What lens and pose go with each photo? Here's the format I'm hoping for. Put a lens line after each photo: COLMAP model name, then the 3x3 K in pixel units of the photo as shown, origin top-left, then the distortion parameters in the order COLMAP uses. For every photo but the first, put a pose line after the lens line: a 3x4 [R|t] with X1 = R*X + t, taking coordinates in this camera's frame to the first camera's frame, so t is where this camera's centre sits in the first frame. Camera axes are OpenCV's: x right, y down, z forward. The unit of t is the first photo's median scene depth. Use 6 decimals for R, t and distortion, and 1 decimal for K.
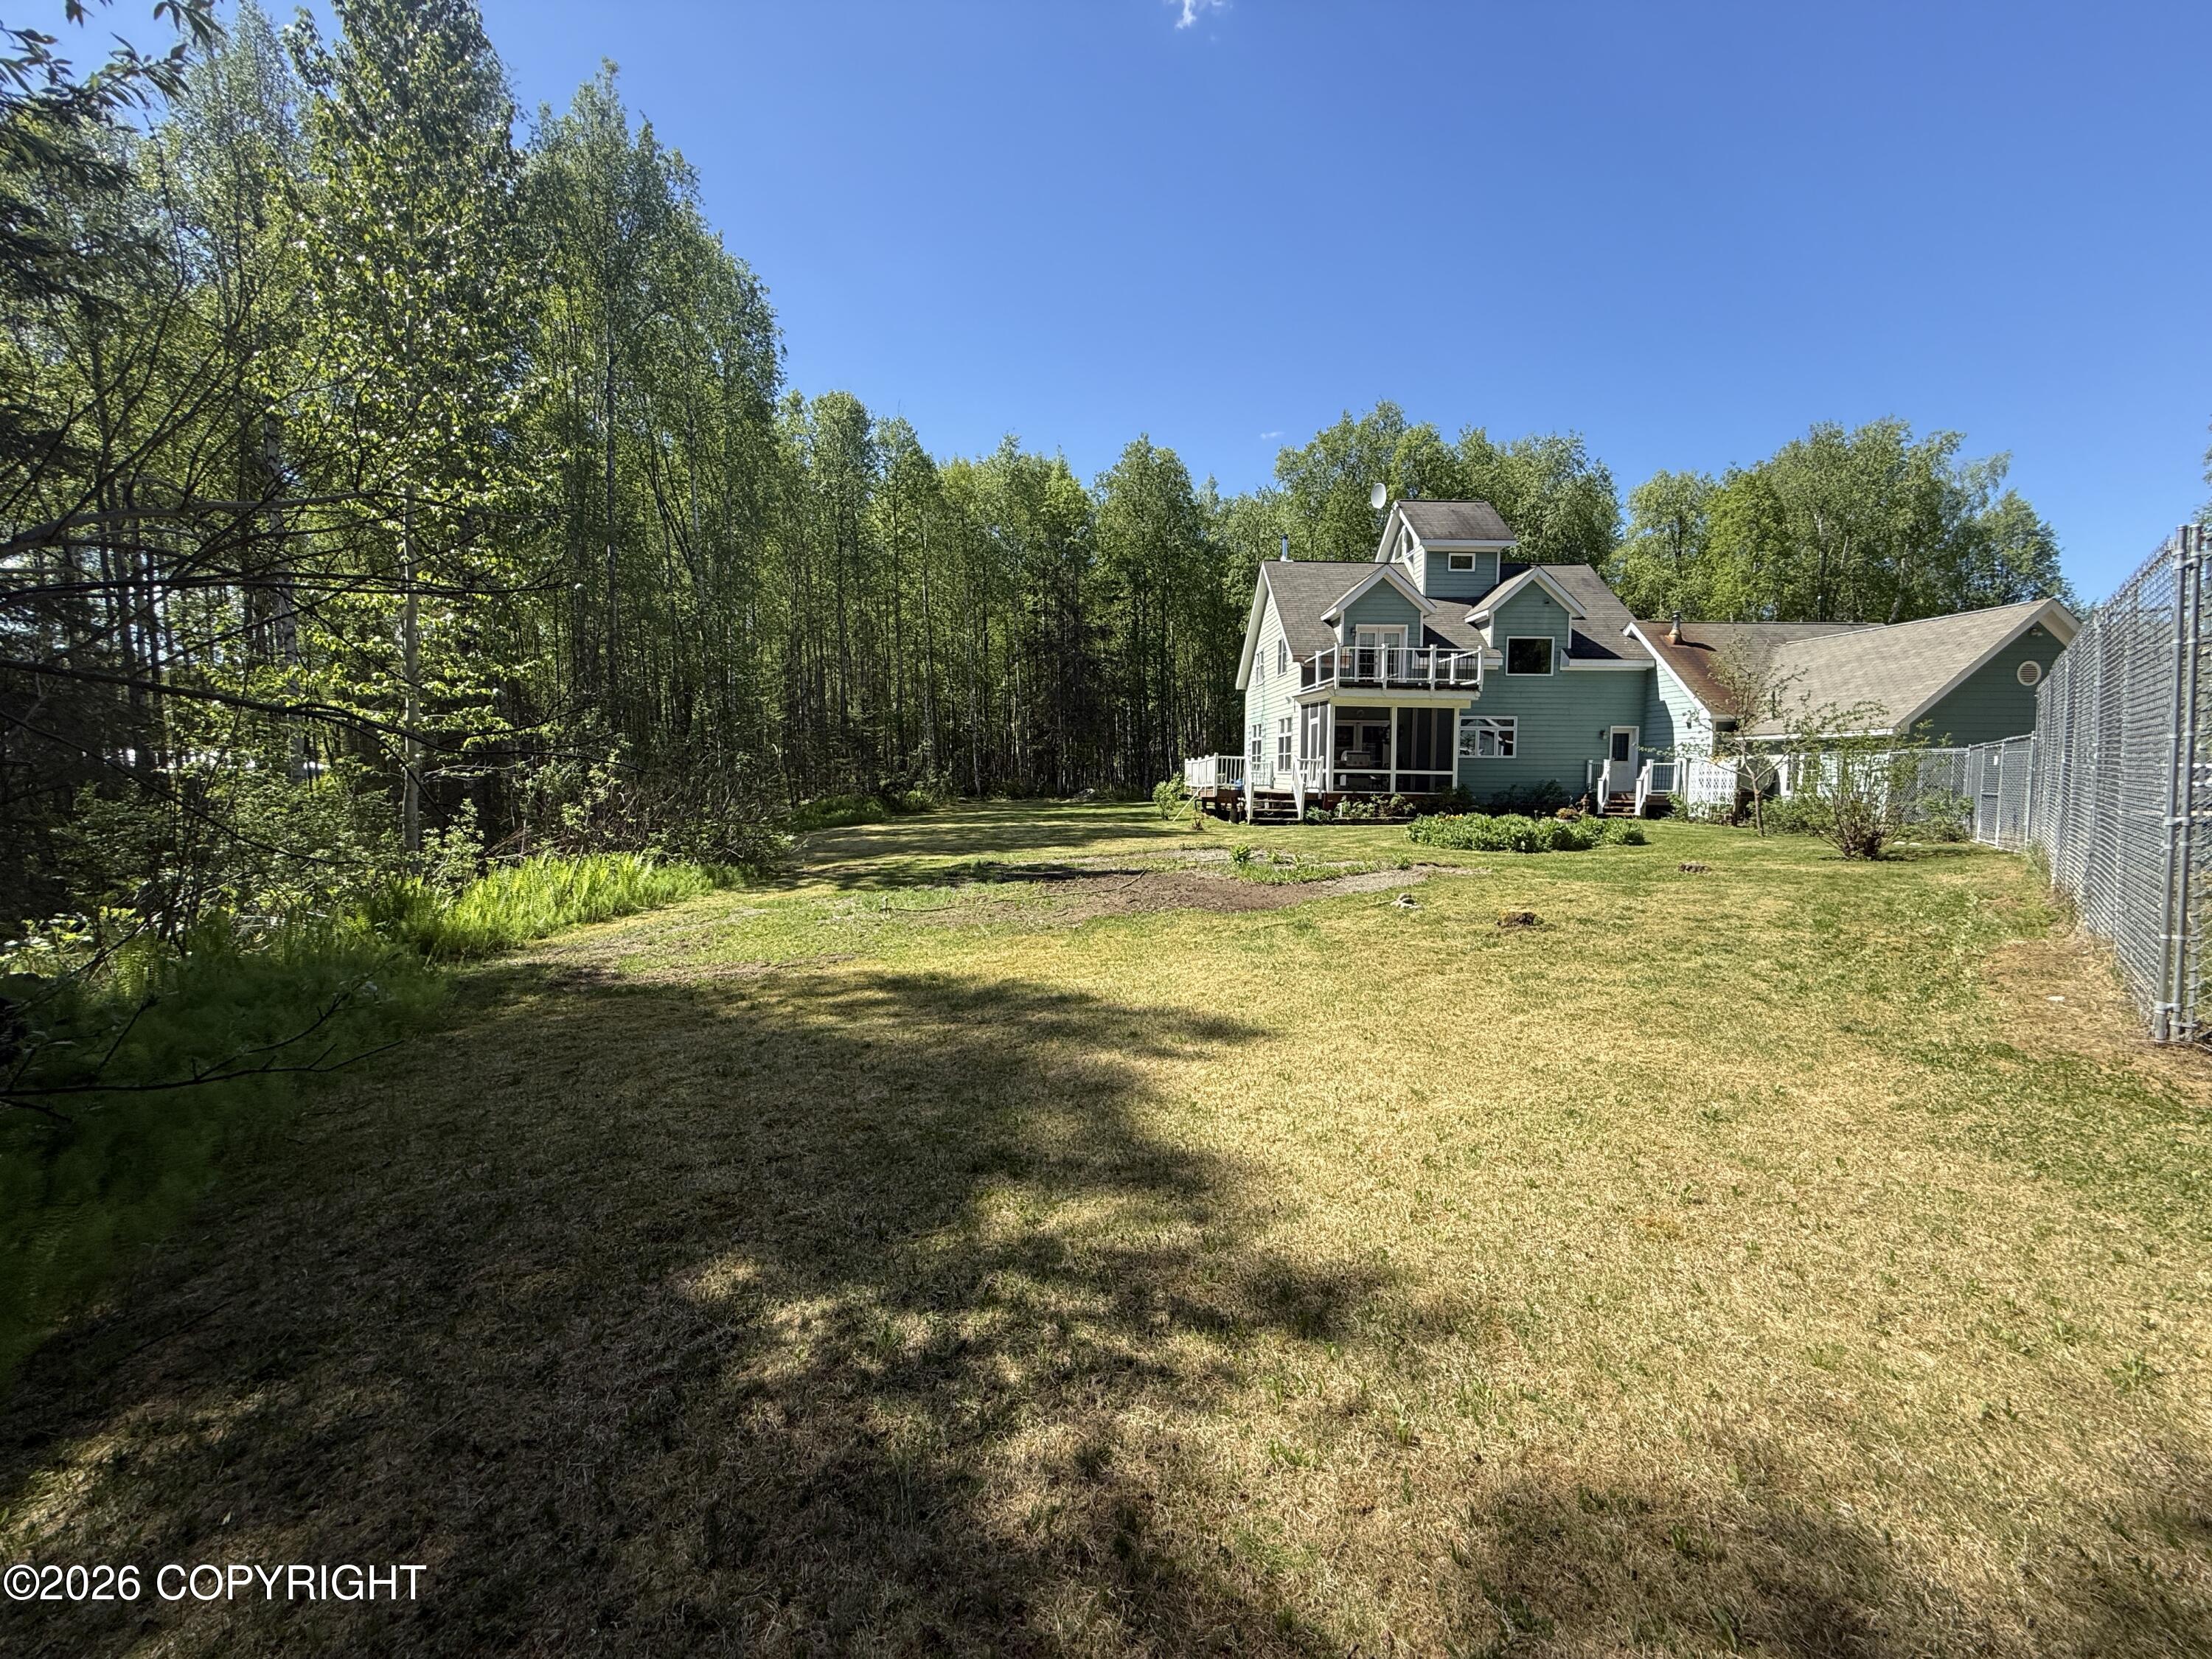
lens RADIAL K [[887.5, 0, 1099.2], [0, 887.5, 822.3], [0, 0, 1]] dist [0.004129, -0.000245]
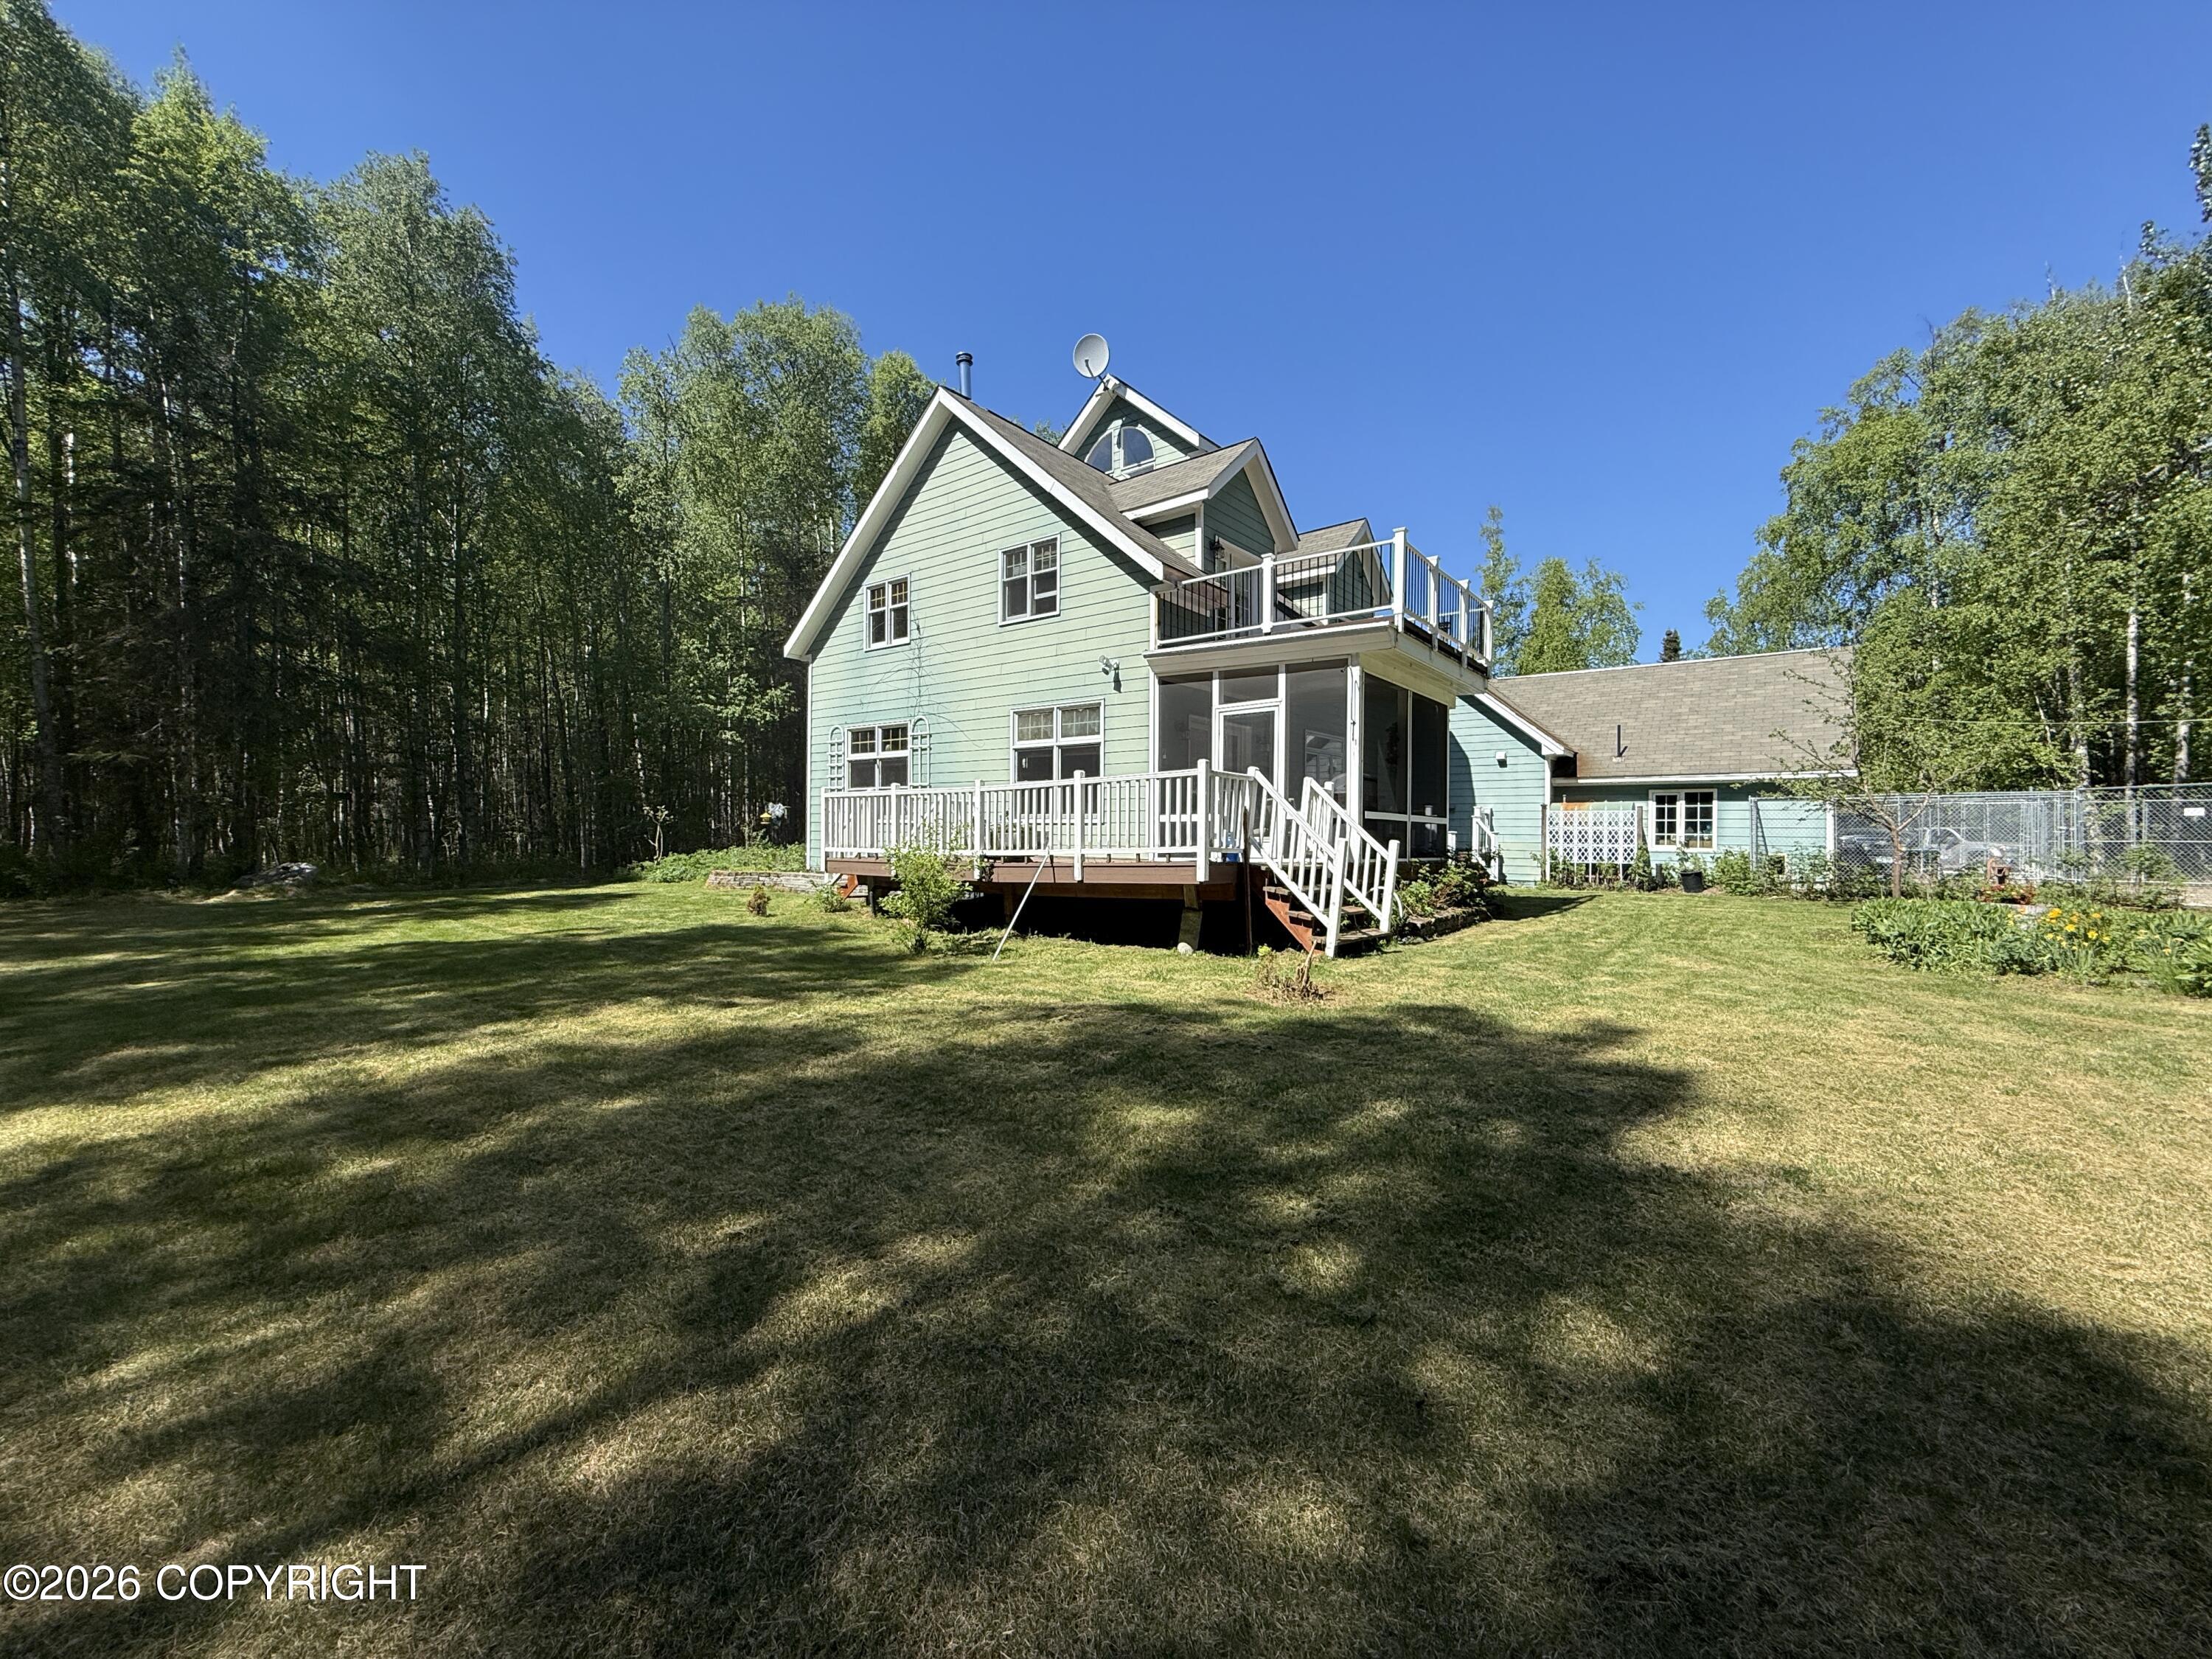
lens RADIAL K [[887.5, 0, 1087.1], [0, 887.5, 852.2], [0, 0, 1]] dist [0.004129, -0.000245]
pose [[0.653487, -0.015363, 0.756782, -0.487441], [0.039679, 0.999115, -0.013980, -0.101327], [-0.755897, 0.039164, 0.653518, 2.219193]]
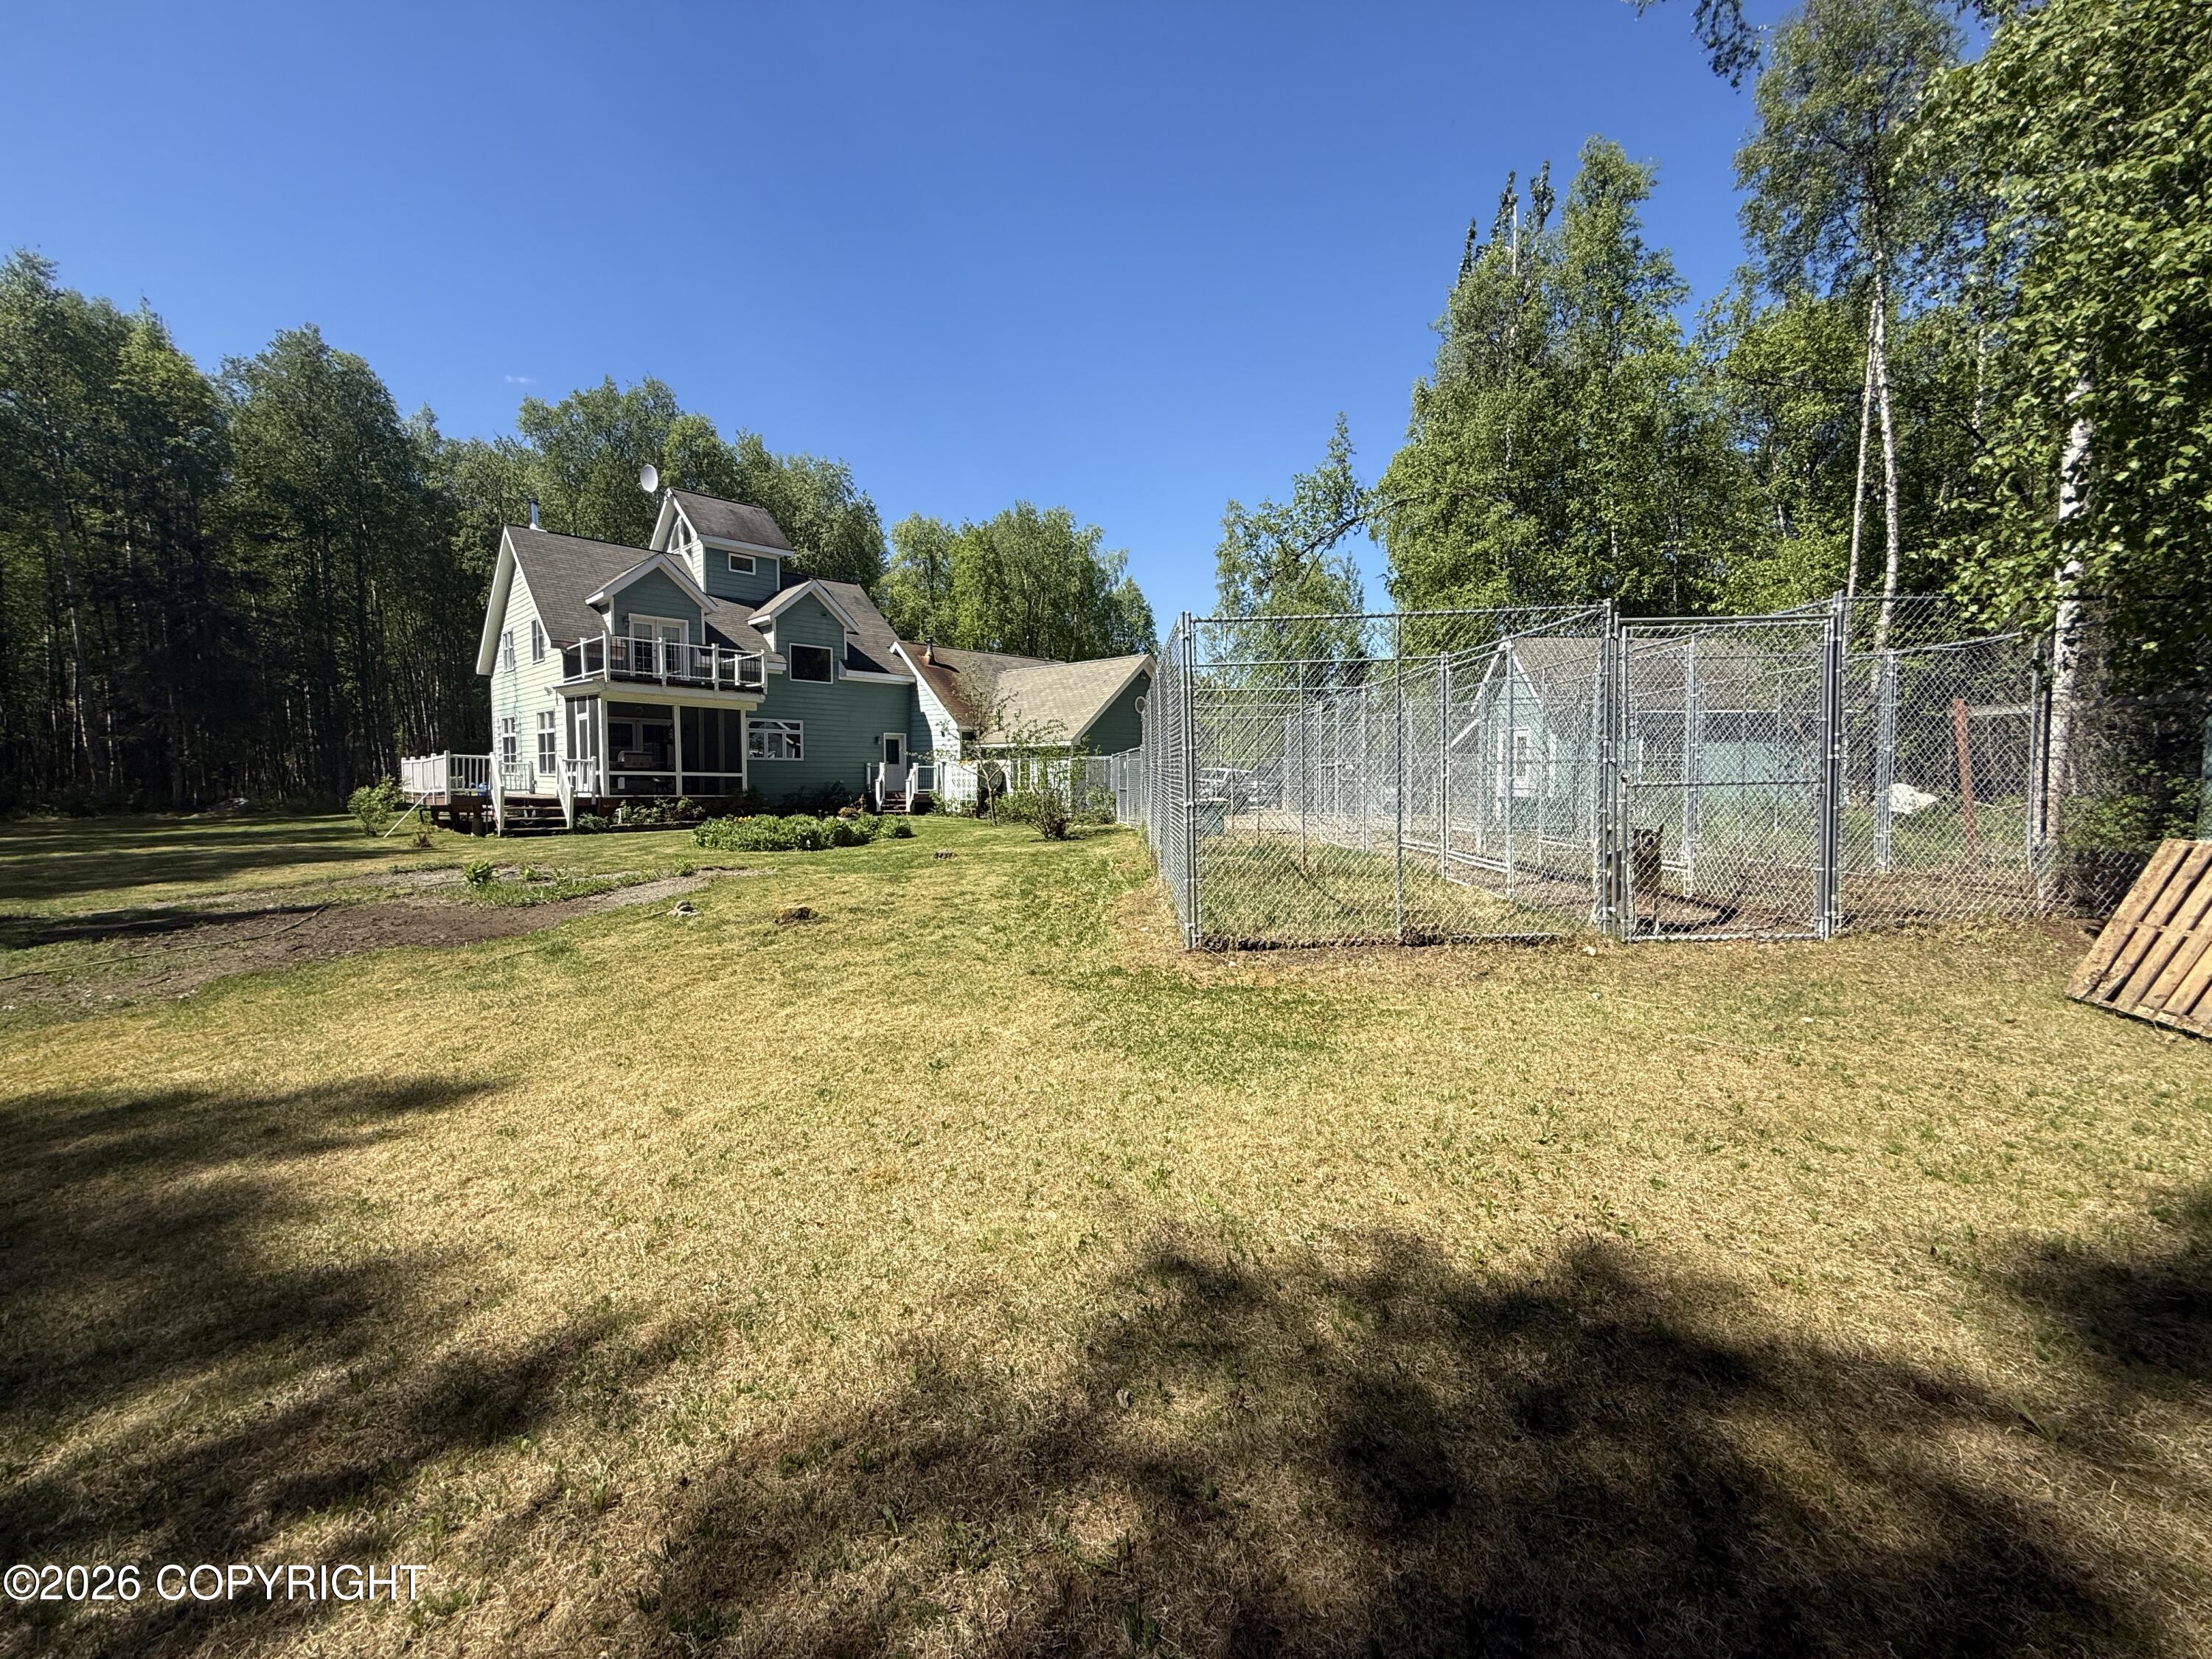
lens RADIAL K [[887.5, 0, 1102.1], [0, 887.5, 825.9], [0, 0, 1]] dist [0.004129, -0.000245]
pose [[0.728899, -0.041948, 0.683335, 0.027462], [0.040840, 0.999008, 0.017762, 0.000939], [-0.683402, 0.014961, 0.729889, -0.005792]]
